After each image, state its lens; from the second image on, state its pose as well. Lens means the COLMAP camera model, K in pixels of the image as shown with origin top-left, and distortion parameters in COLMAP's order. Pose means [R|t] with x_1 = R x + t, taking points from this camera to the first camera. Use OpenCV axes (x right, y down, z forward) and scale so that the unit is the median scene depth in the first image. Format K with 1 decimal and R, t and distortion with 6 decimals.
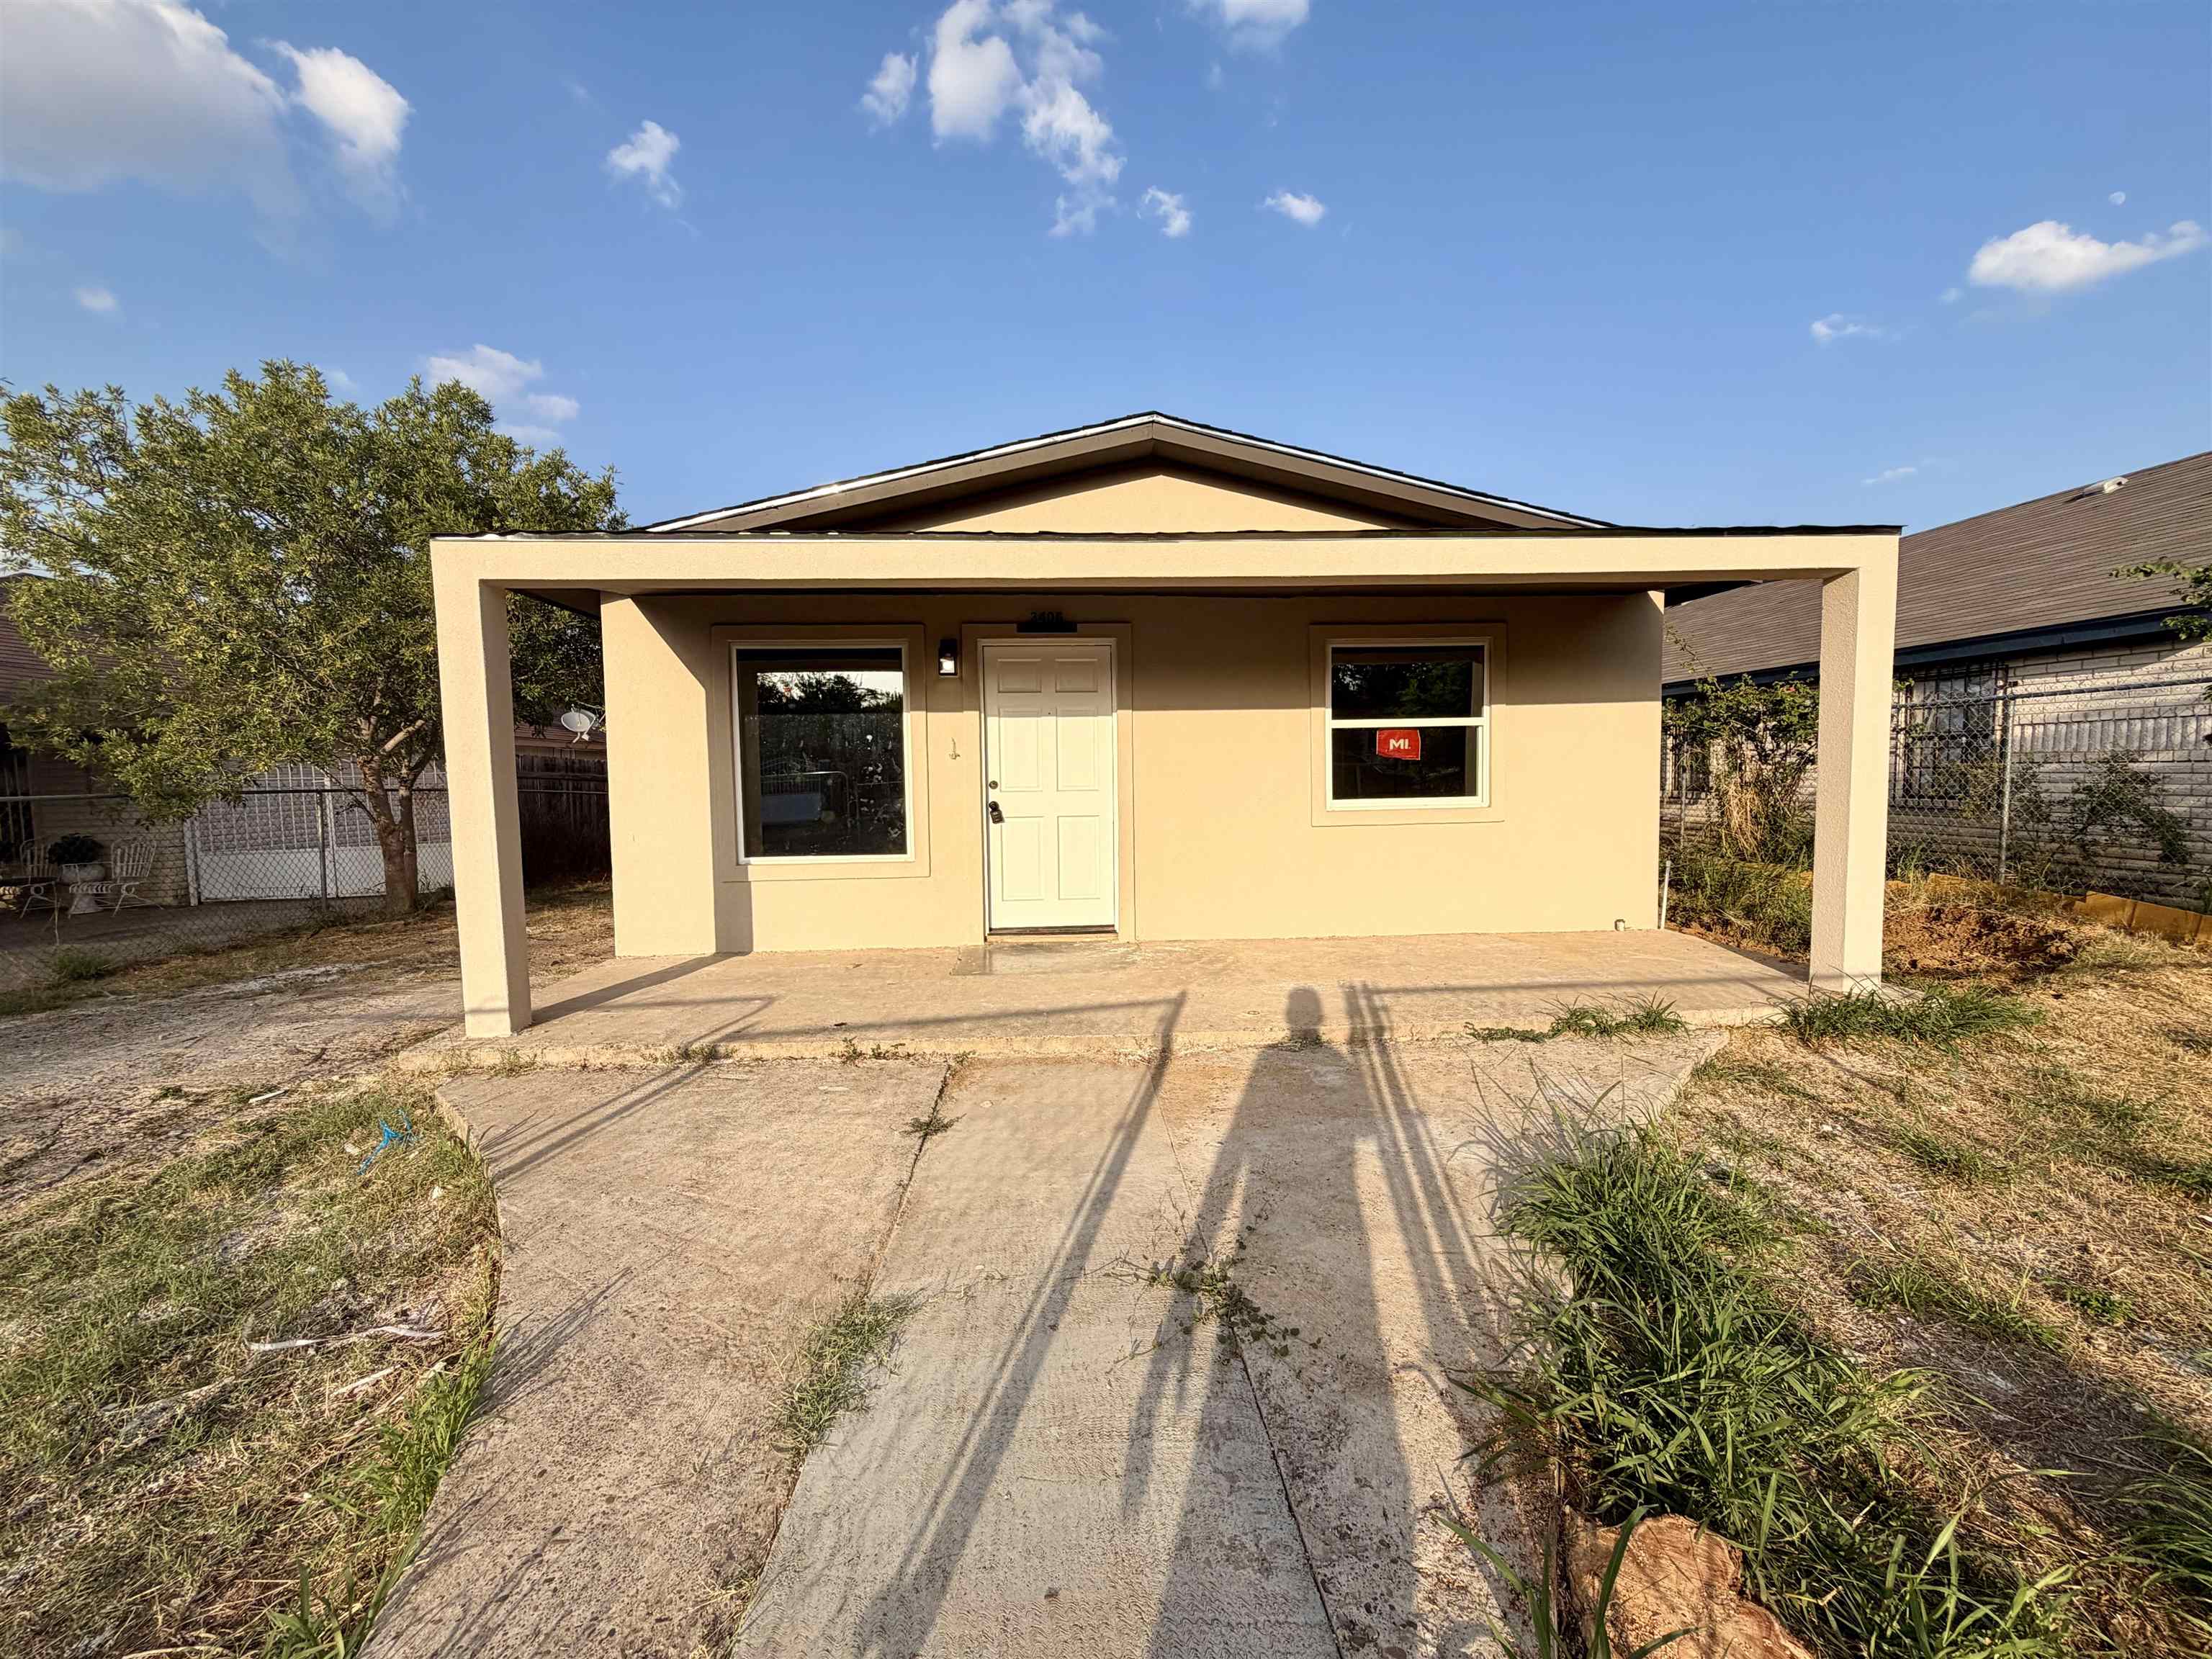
lens RADIAL K [[880.8, 0, 1097.0], [0, 880.8, 832.1], [0, 0, 1]] dist [-0.006282, 0.000663]
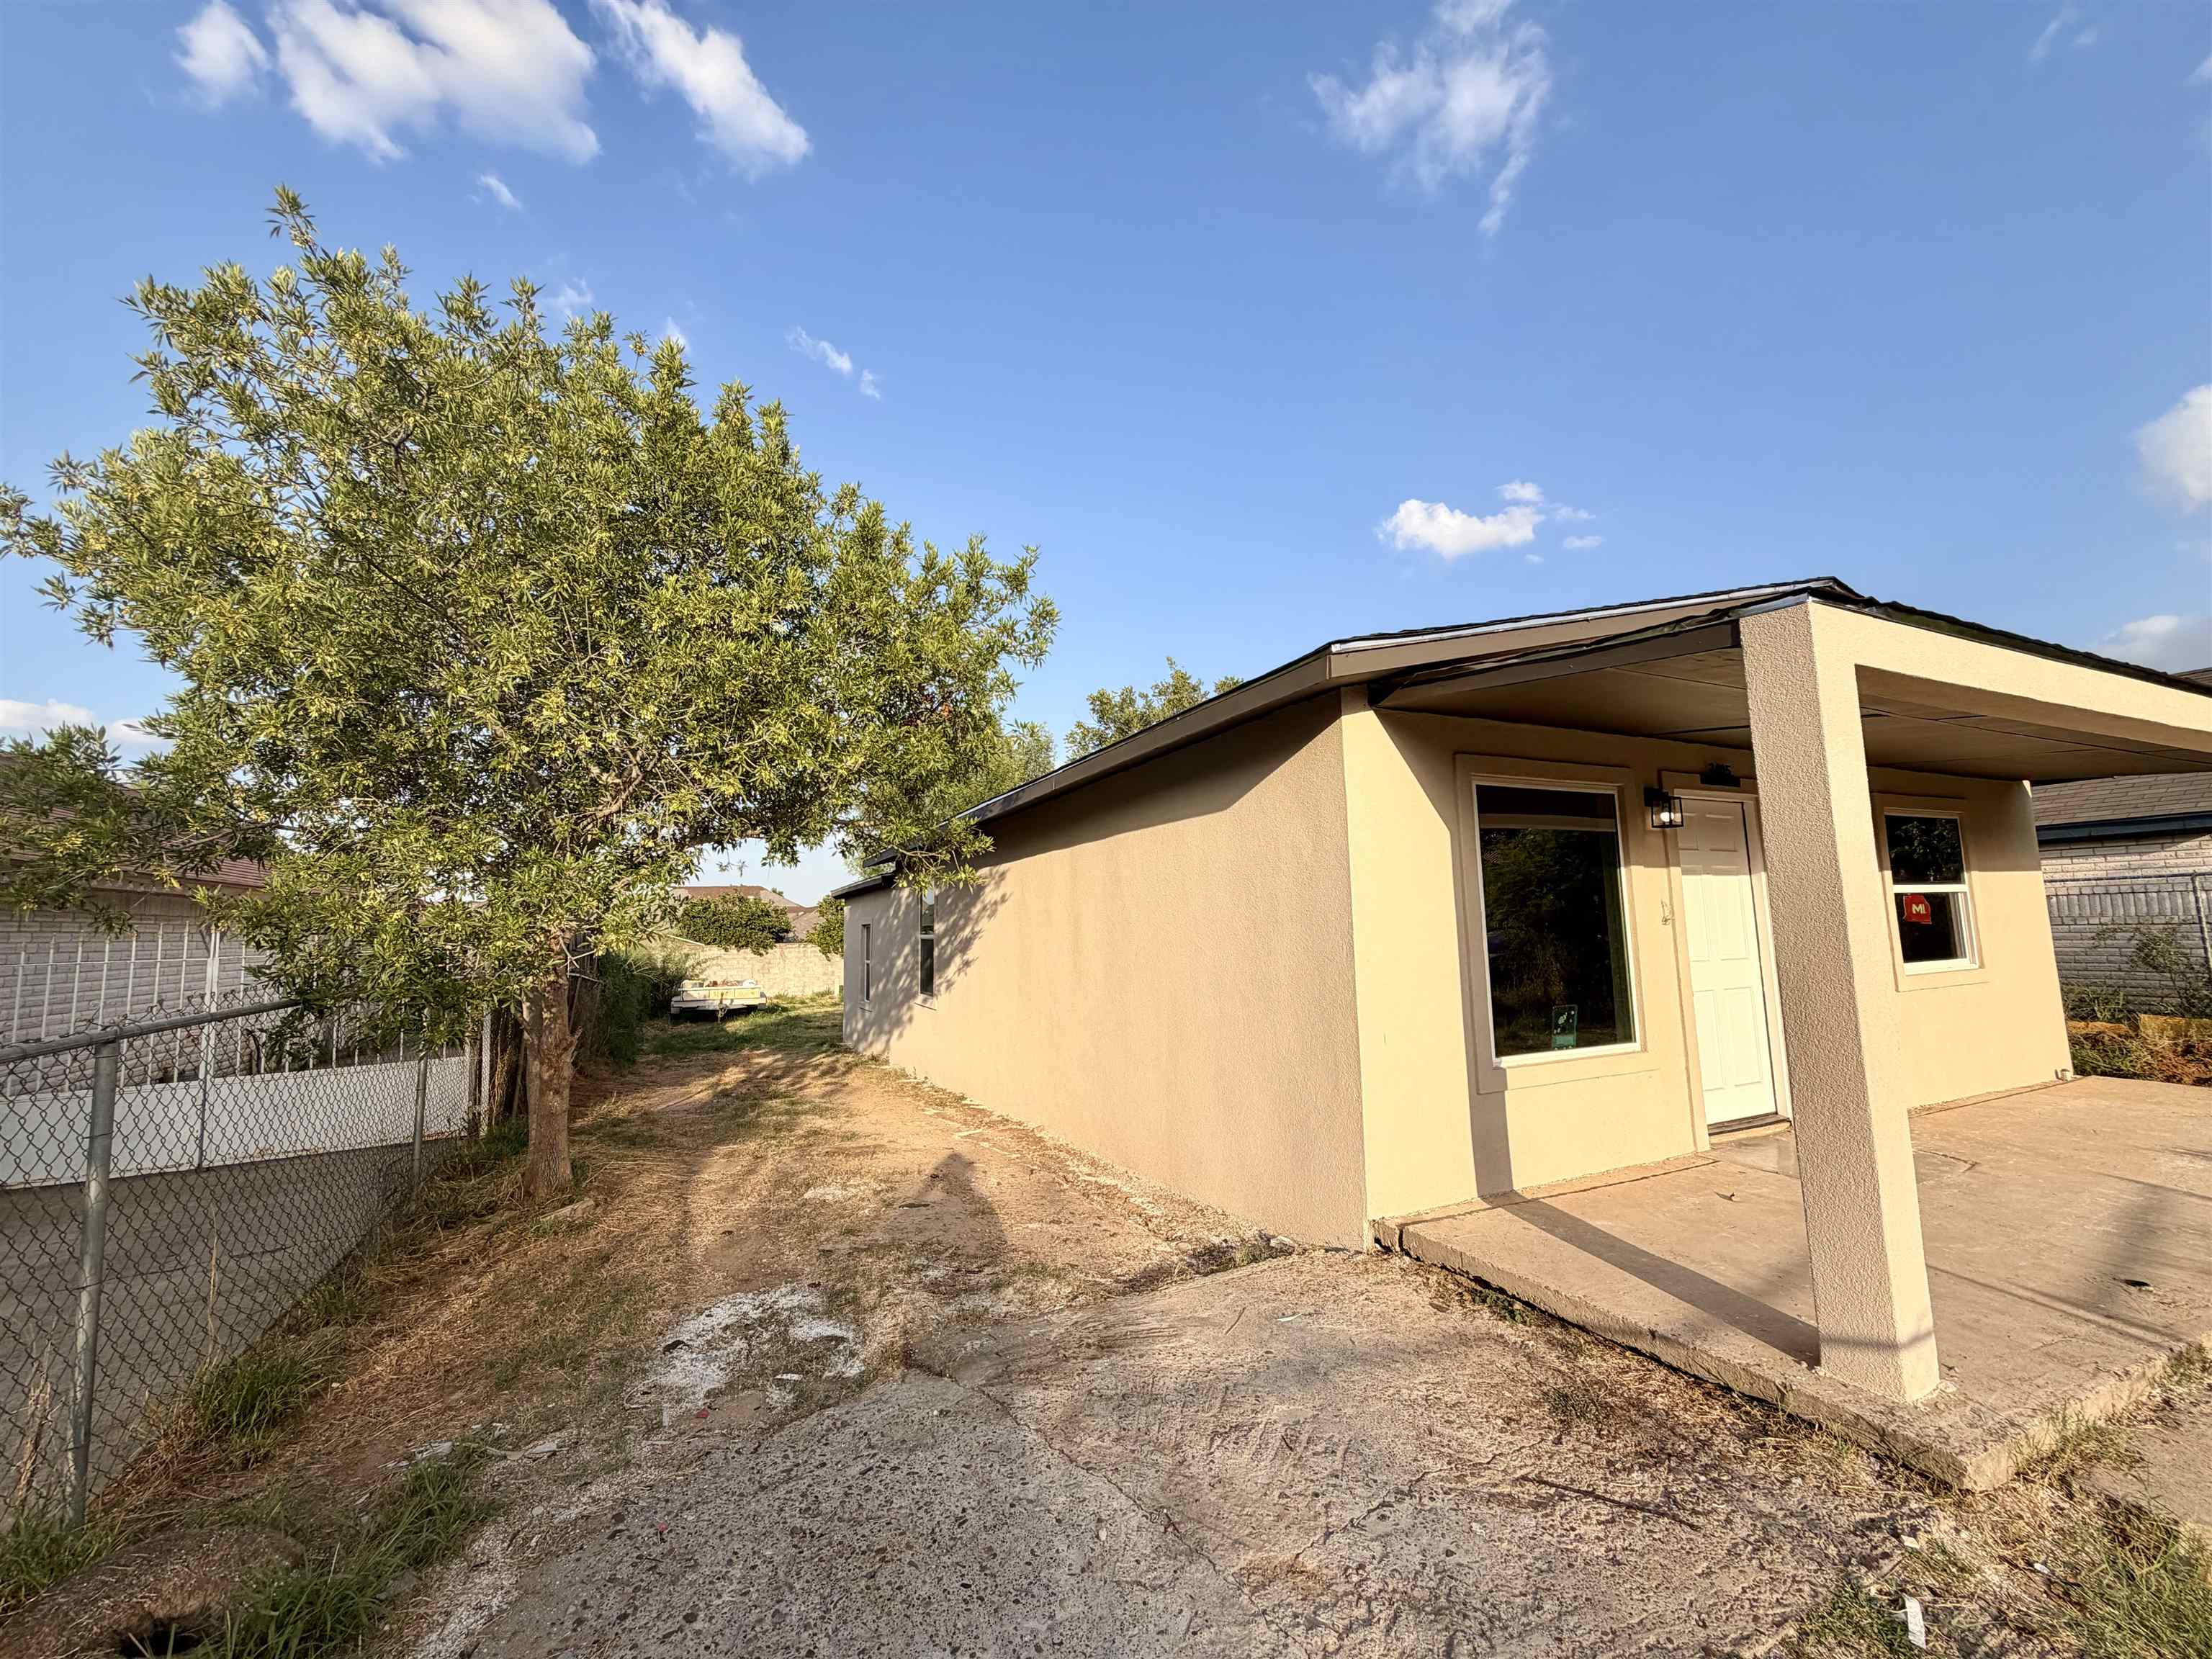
lens RADIAL K [[880.8, 0, 1104.6], [0, 880.8, 824.8], [0, 0, 1]] dist [-0.006282, 0.000663]
pose [[0.927164, 0.039072, 0.372613, -0.968591], [0.033304, 0.982015, -0.185844, -0.036967], [-0.373172, 0.184717, 0.909187, 0.401875]]
